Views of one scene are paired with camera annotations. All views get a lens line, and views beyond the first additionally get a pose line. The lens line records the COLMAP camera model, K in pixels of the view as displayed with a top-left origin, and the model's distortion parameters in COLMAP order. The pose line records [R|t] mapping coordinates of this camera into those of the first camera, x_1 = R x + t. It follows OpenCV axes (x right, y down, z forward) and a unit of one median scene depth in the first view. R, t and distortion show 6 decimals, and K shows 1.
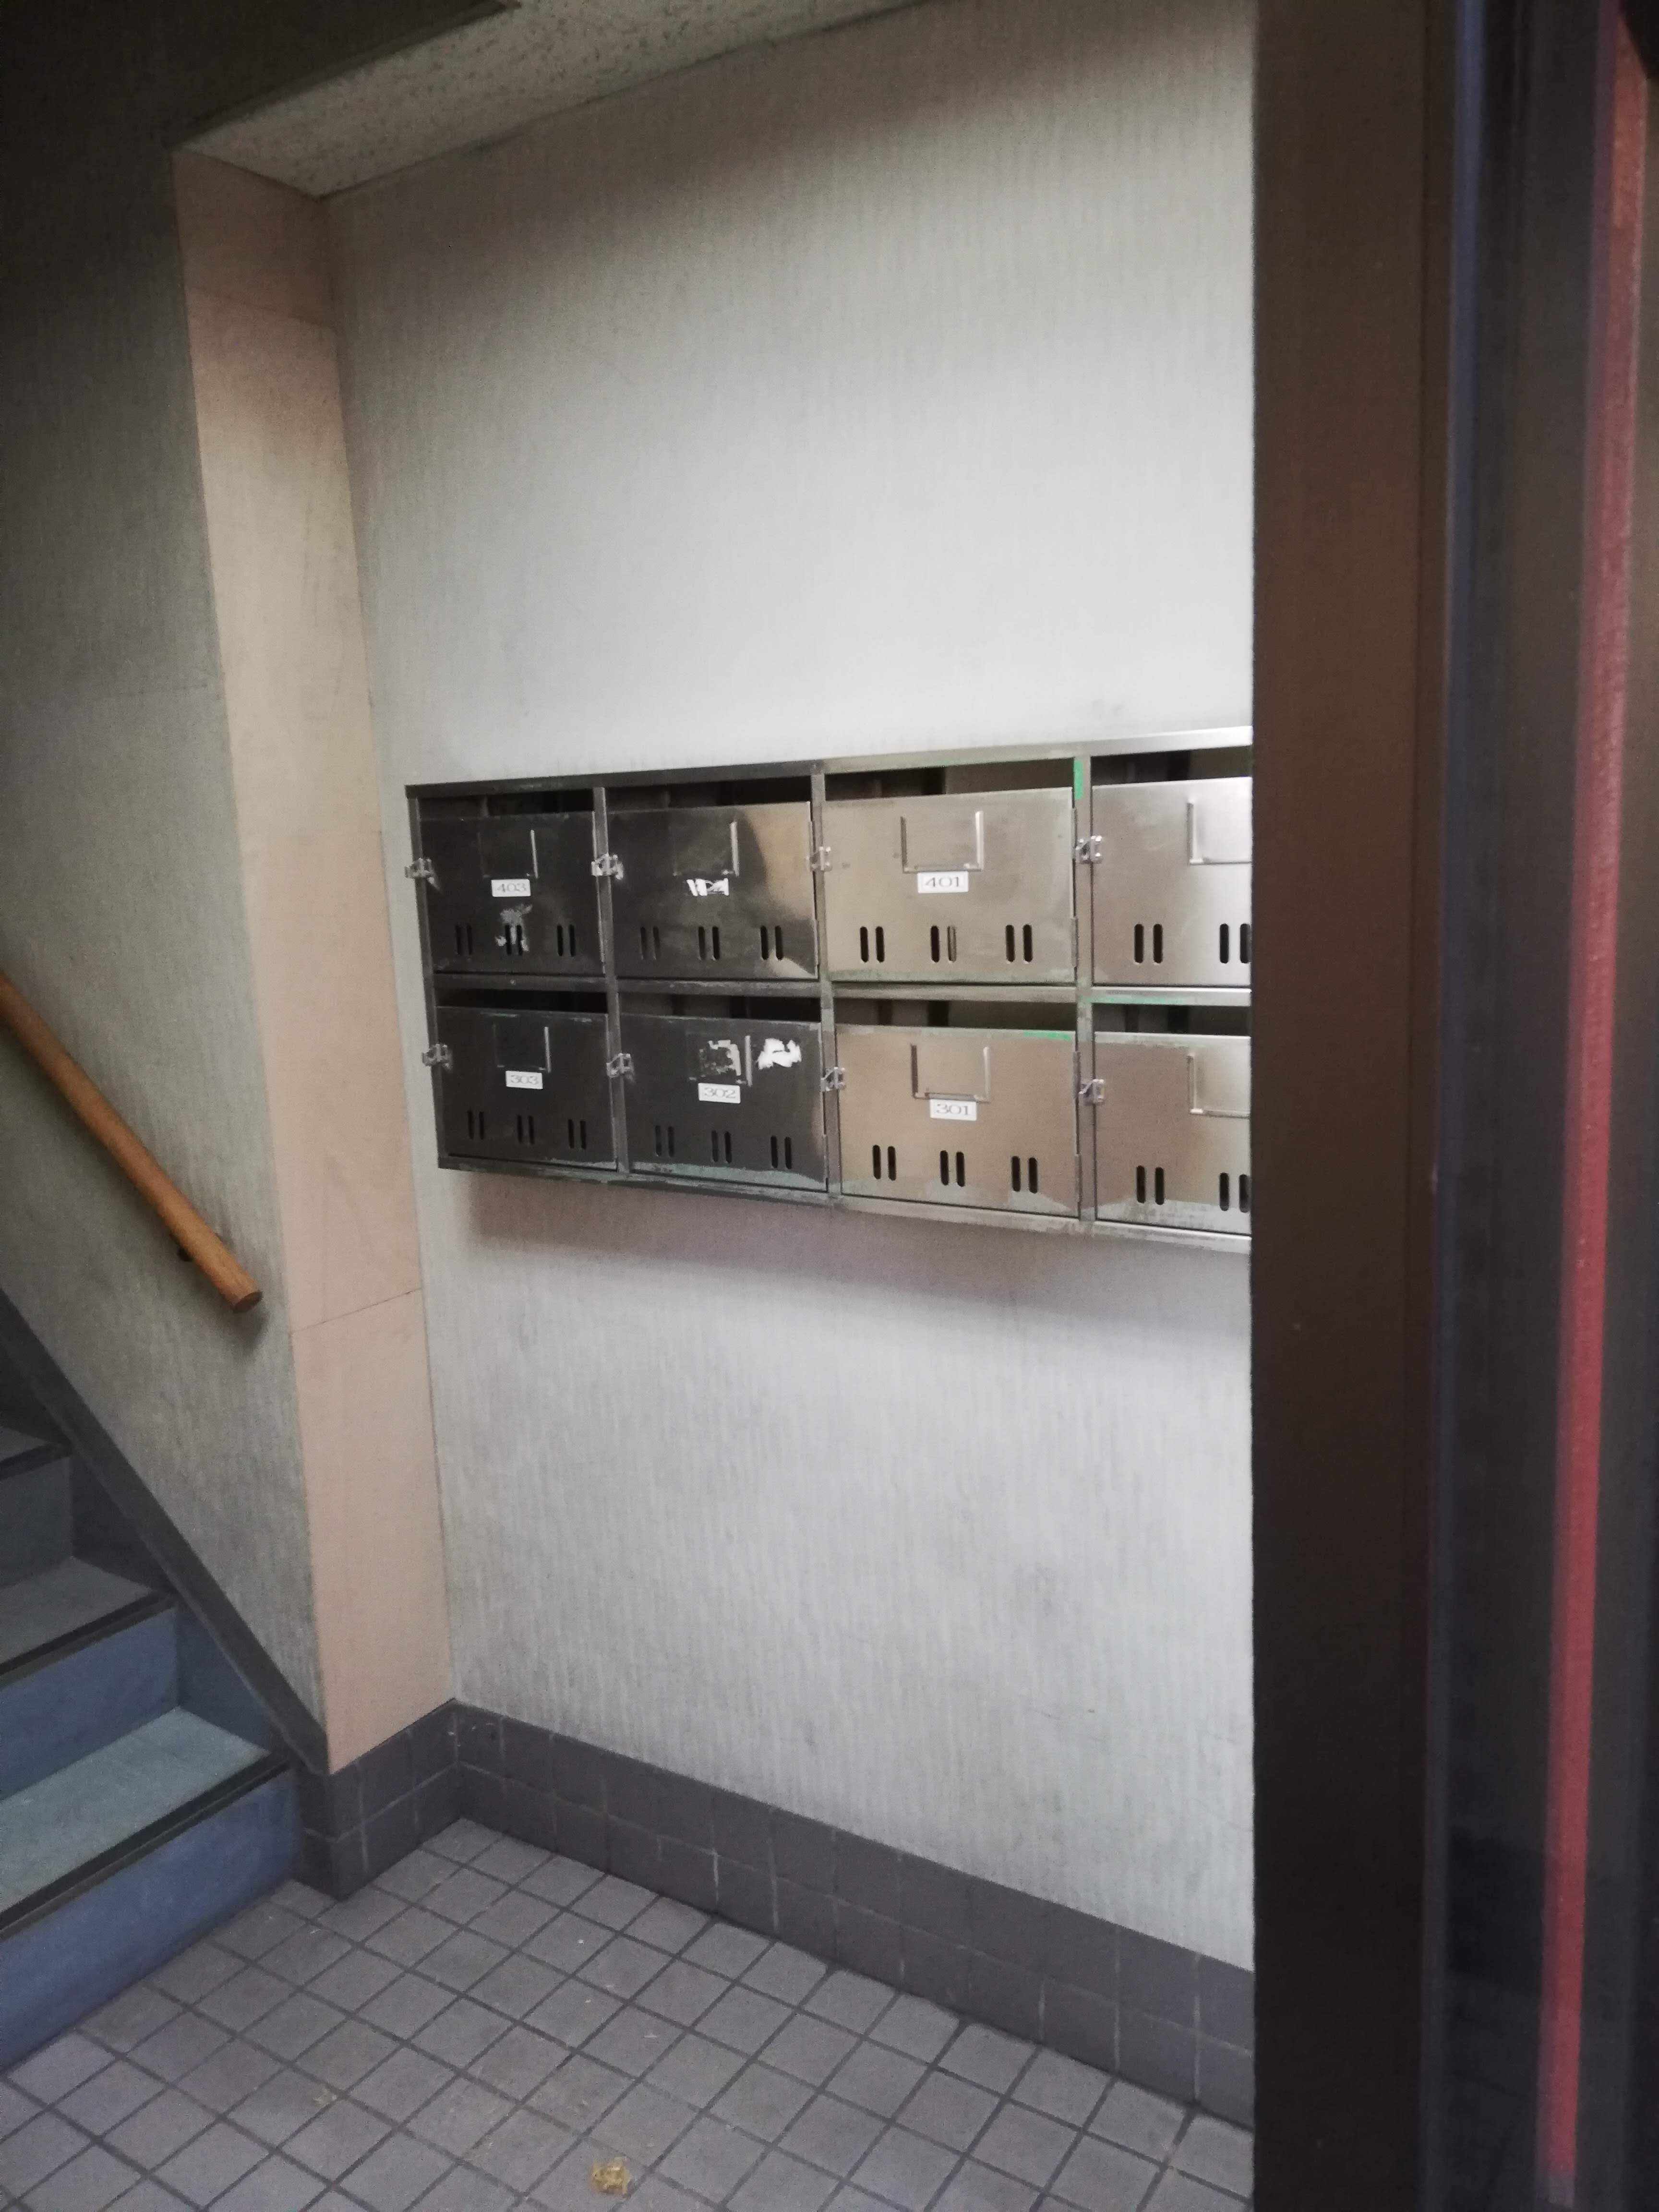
lens RADIAL K [[1676.4, 0, 835.9], [0, 1676.4, 1102.7], [0, 0, 1]] dist [0.073899, -0.083702]
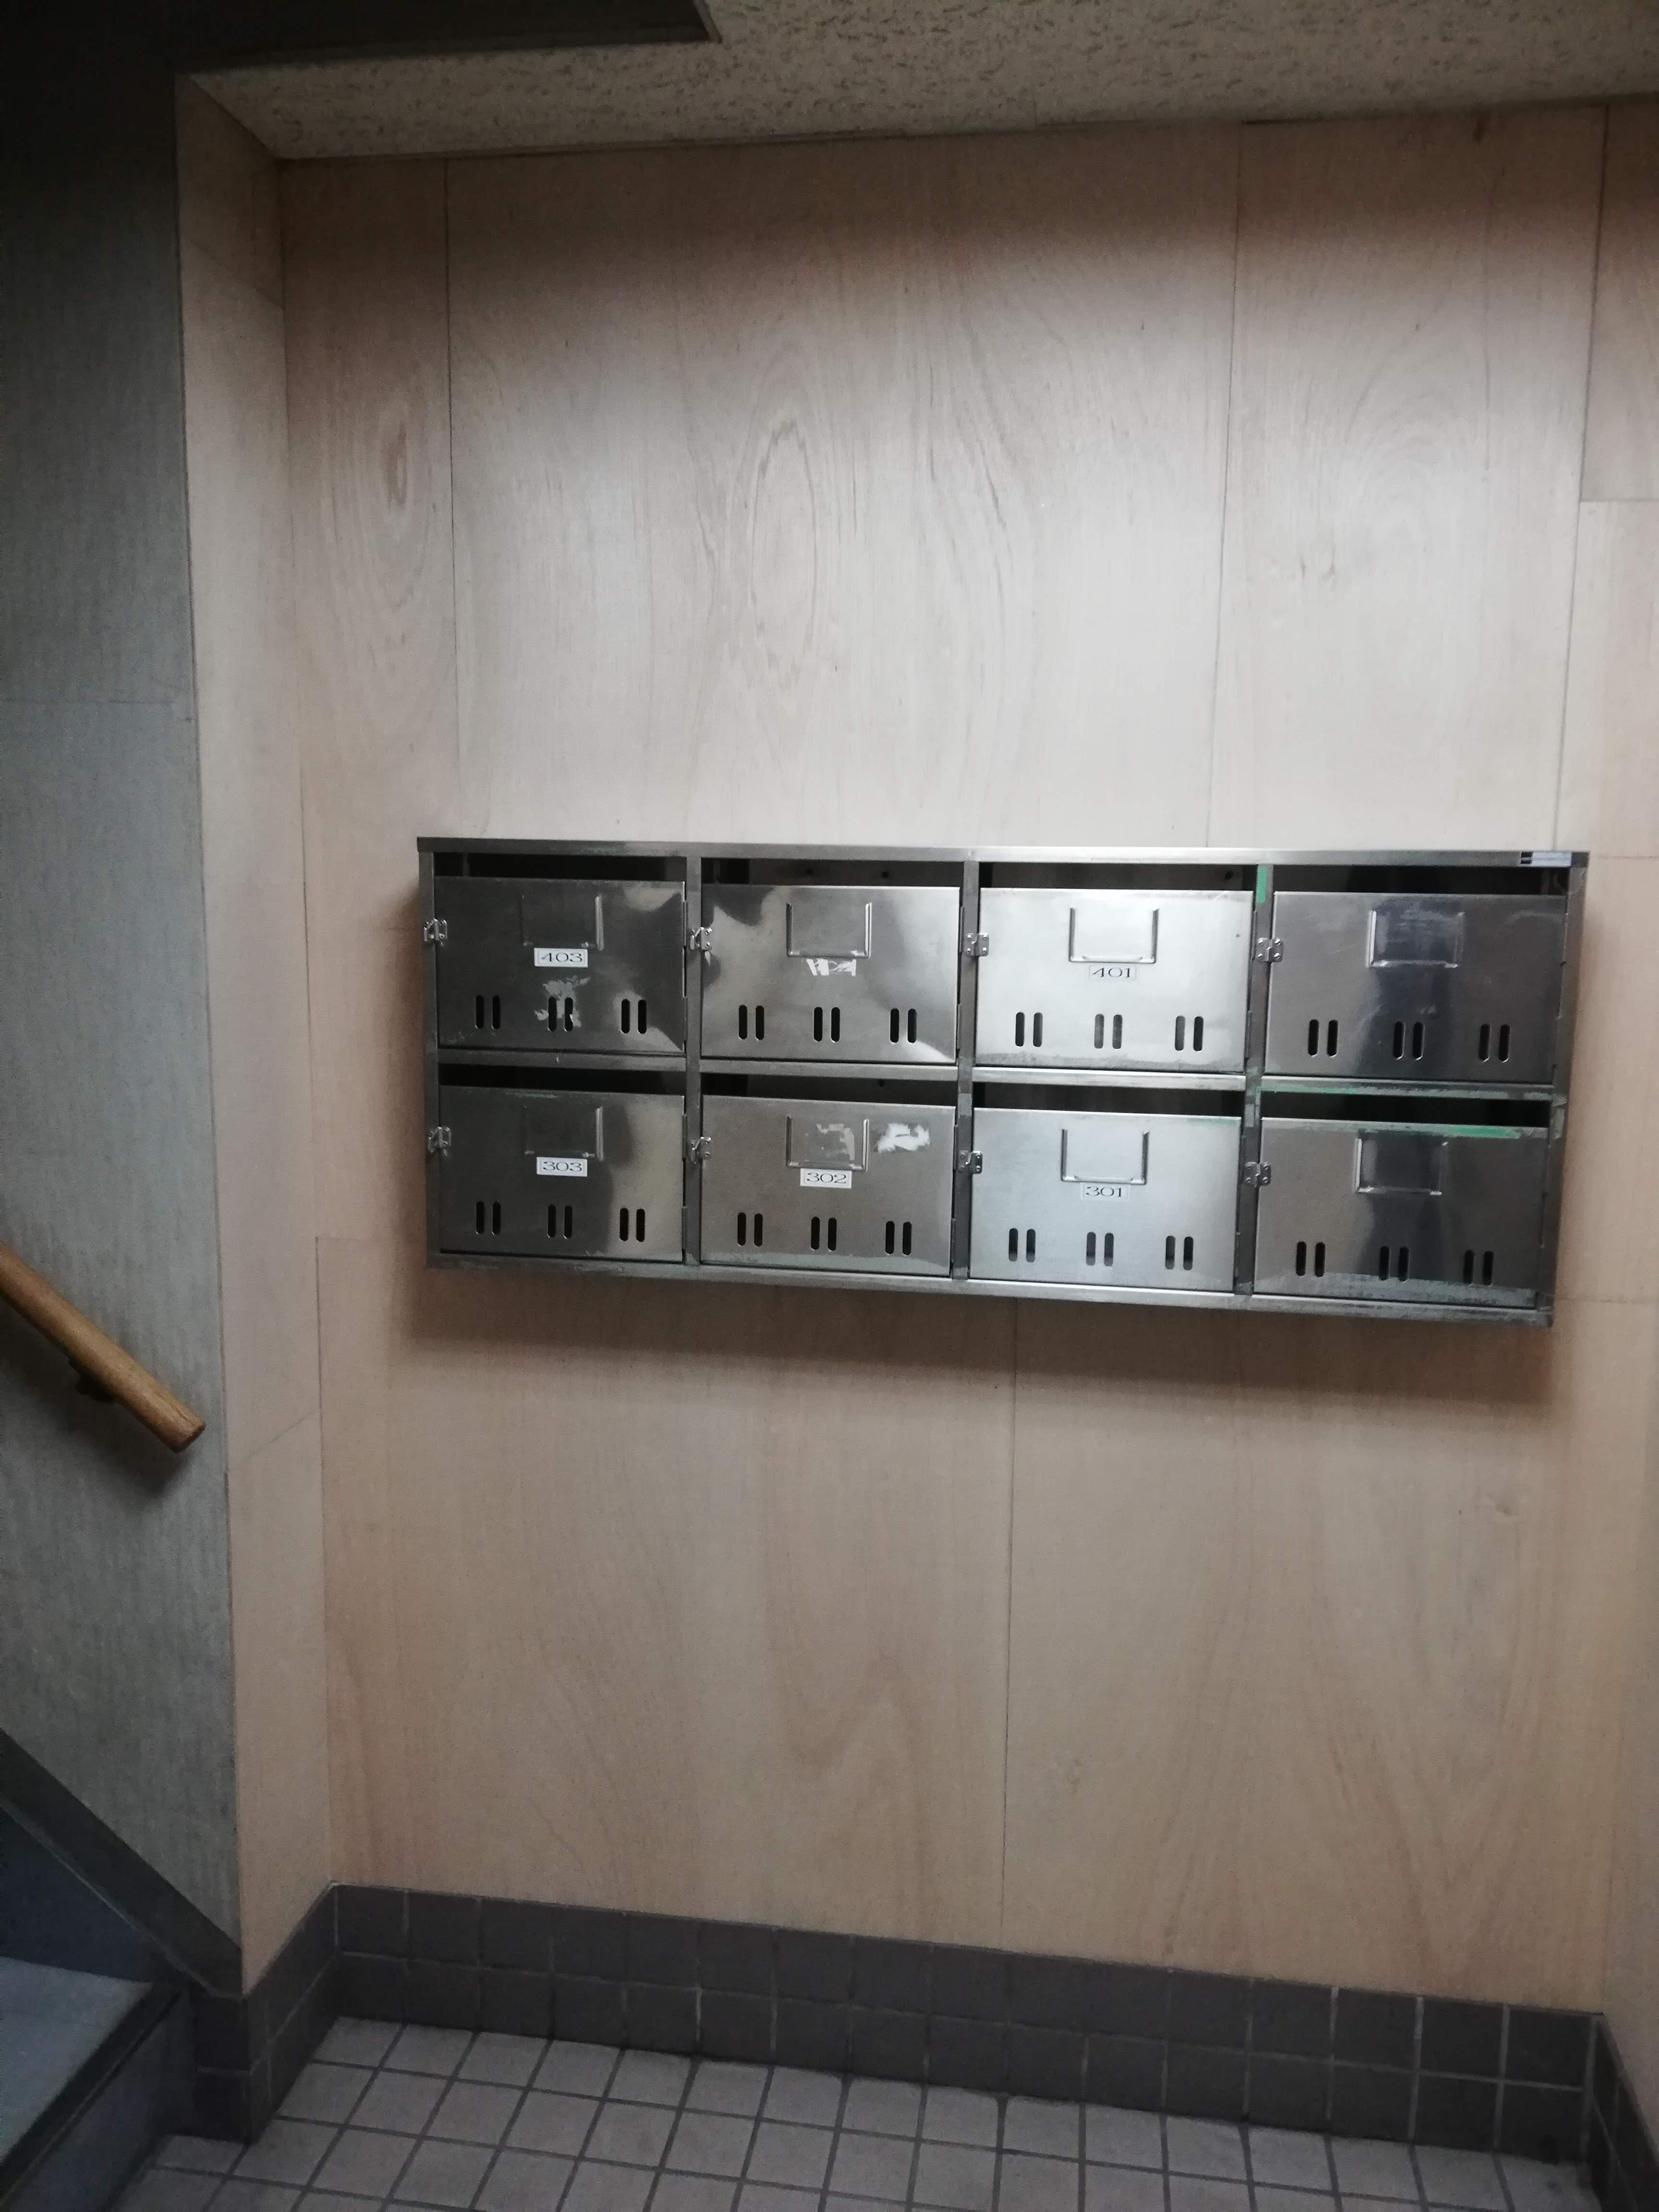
lens RADIAL K [[1676.4, 0, 825.7], [0, 1676.4, 1100.7], [0, 0, 1]] dist [0.073899, -0.083702]
pose [[0.907306, -0.000014, 0.420472, -0.441663], [0.014505, 0.999406, -0.031265, -0.018749], [-0.420222, 0.034465, 0.906767, 0.111967]]
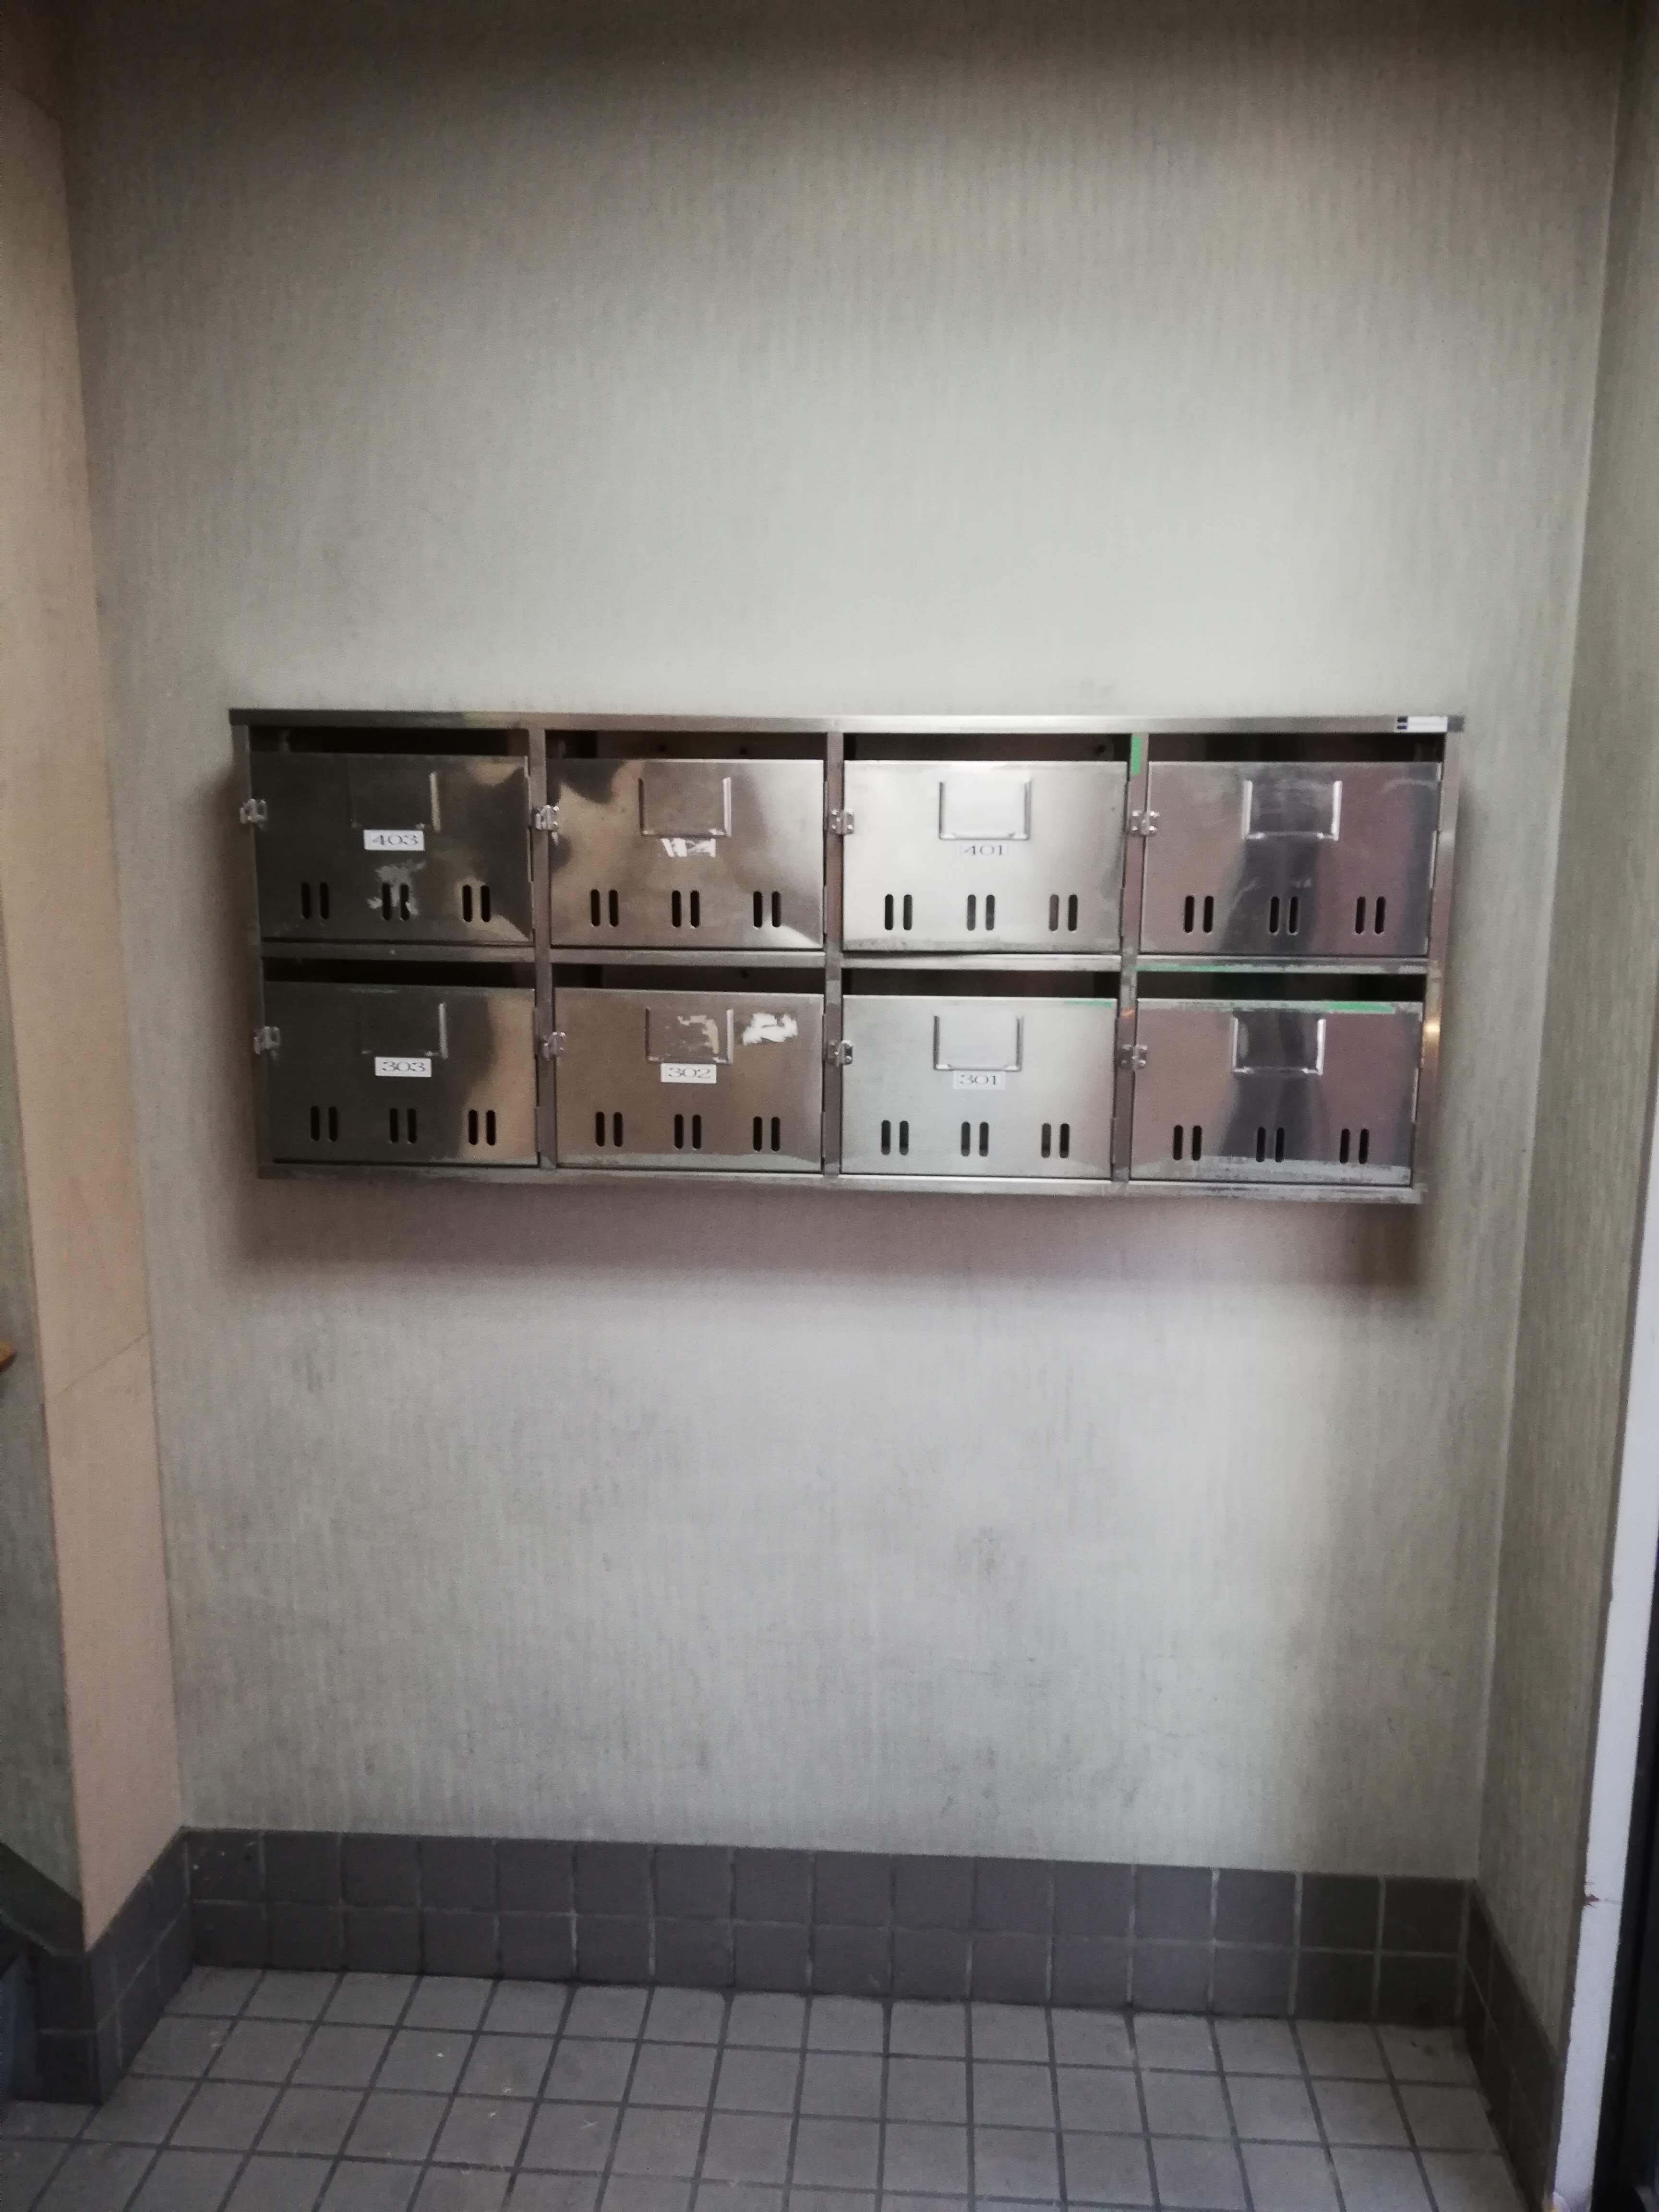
lens RADIAL K [[1676.4, 0, 832.6], [0, 1676.4, 1104.1], [0, 0, 1]] dist [0.073899, -0.083702]
pose [[0.867493, -0.039122, 0.495909, -0.423392], [0.036527, 0.999221, 0.014932, 0.000398], [-0.496107, 0.005160, 0.868246, 0.151941]]
